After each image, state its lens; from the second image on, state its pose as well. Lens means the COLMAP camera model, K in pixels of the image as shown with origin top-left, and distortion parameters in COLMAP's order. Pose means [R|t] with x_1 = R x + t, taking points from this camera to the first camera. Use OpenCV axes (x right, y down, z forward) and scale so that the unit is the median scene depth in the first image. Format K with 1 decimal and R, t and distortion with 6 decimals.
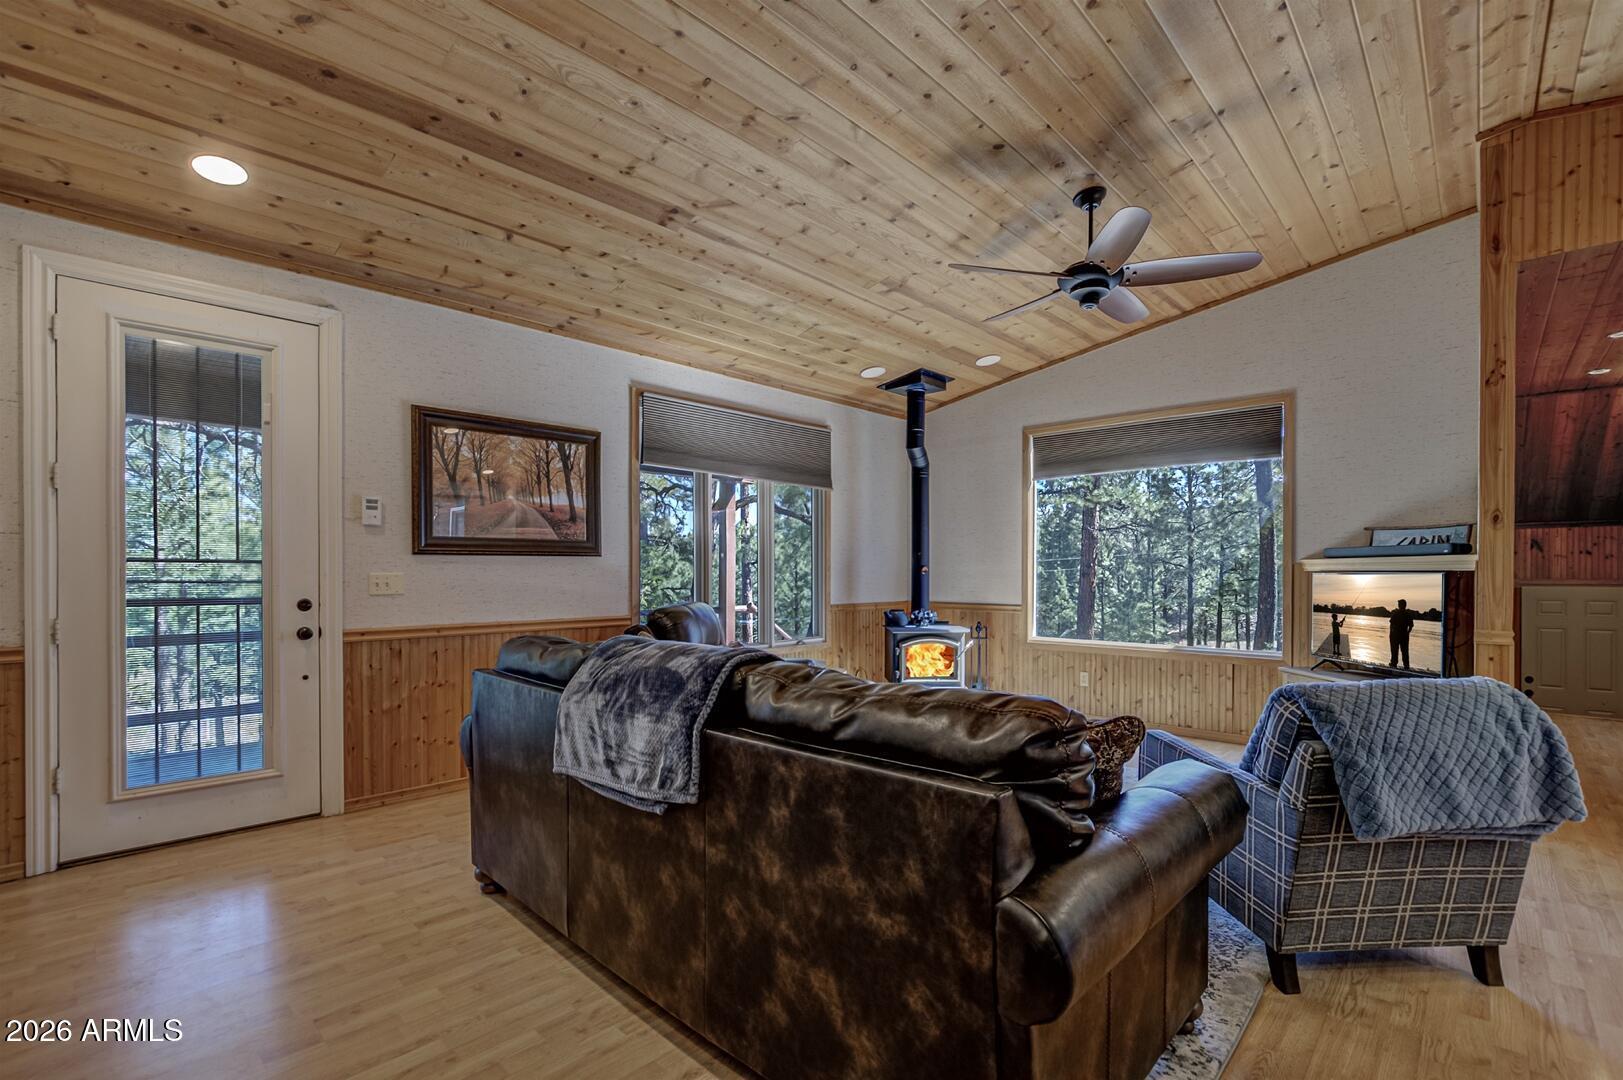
lens RADIAL K [[730.2, 0, 846.5], [0, 730.2, 571.9], [0, 0, 1]] dist [-0.015314, -0.000903]
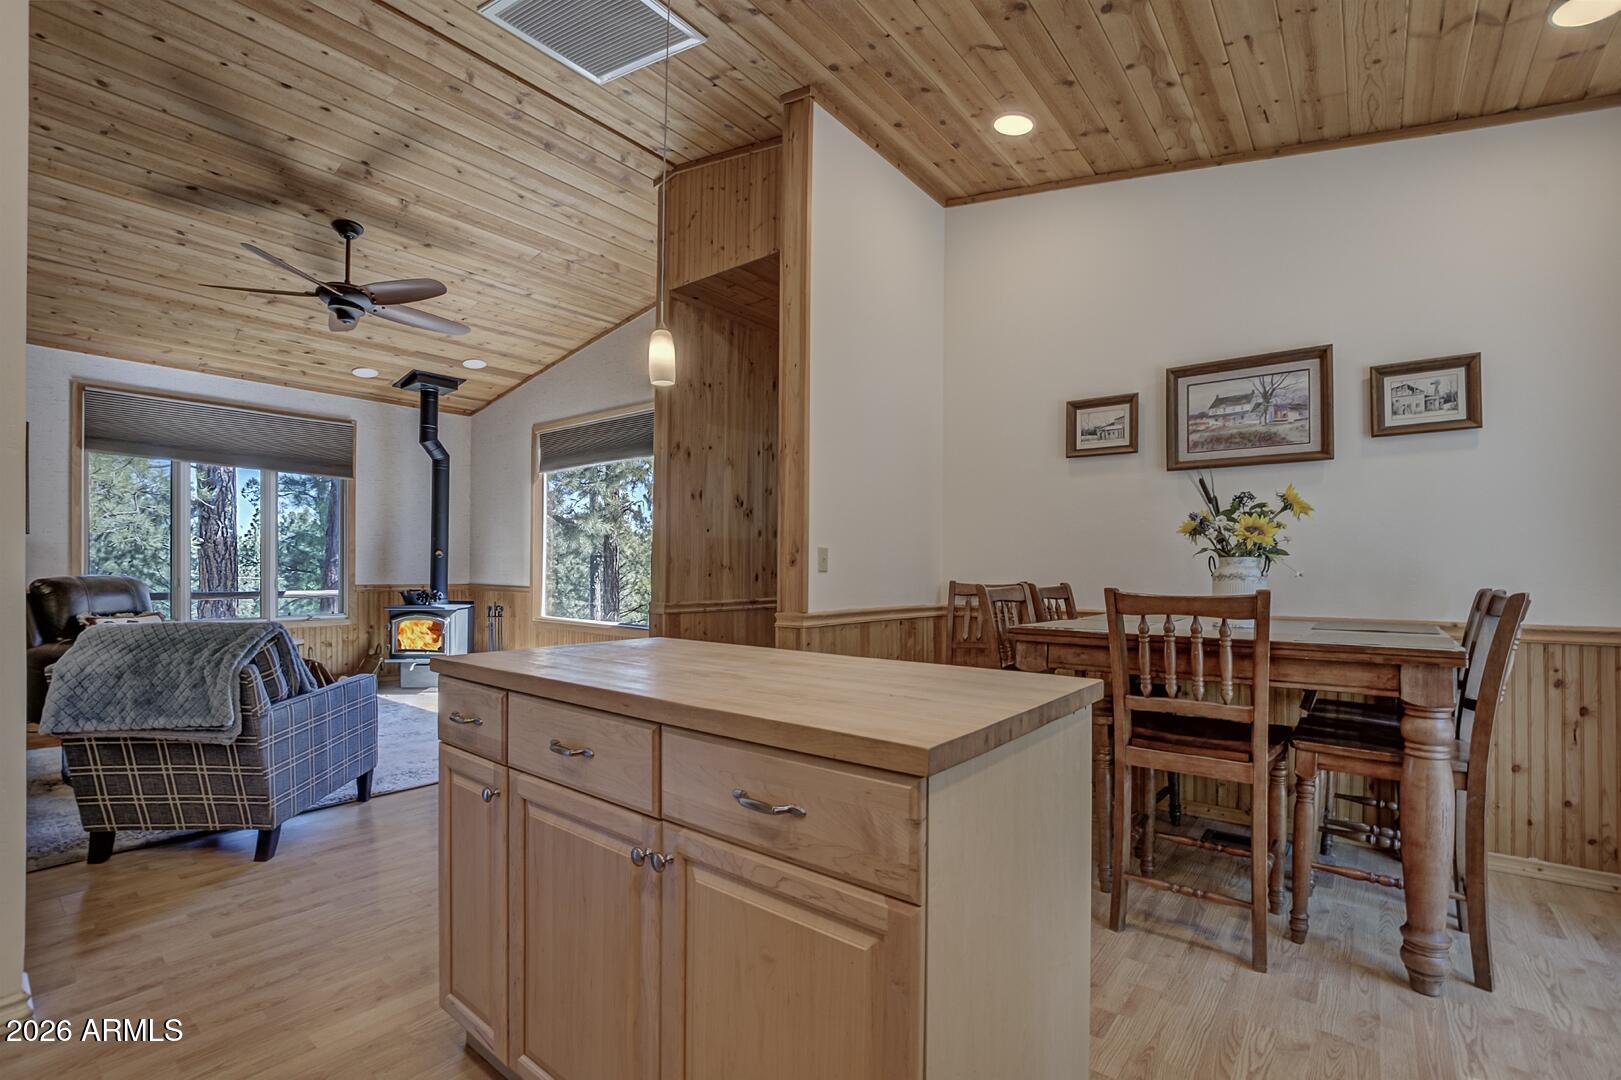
lens RADIAL K [[729.3, 0, 805.1], [0, 729.3, 549.7], [0, 0, 1]] dist [-0.015314, -0.000903]
pose [[0.998470, 0.010206, 0.054339, 0.819261], [-0.008586, 0.999514, -0.029977, 0.027426], [-0.054619, 0.029464, 0.998072, -0.157008]]
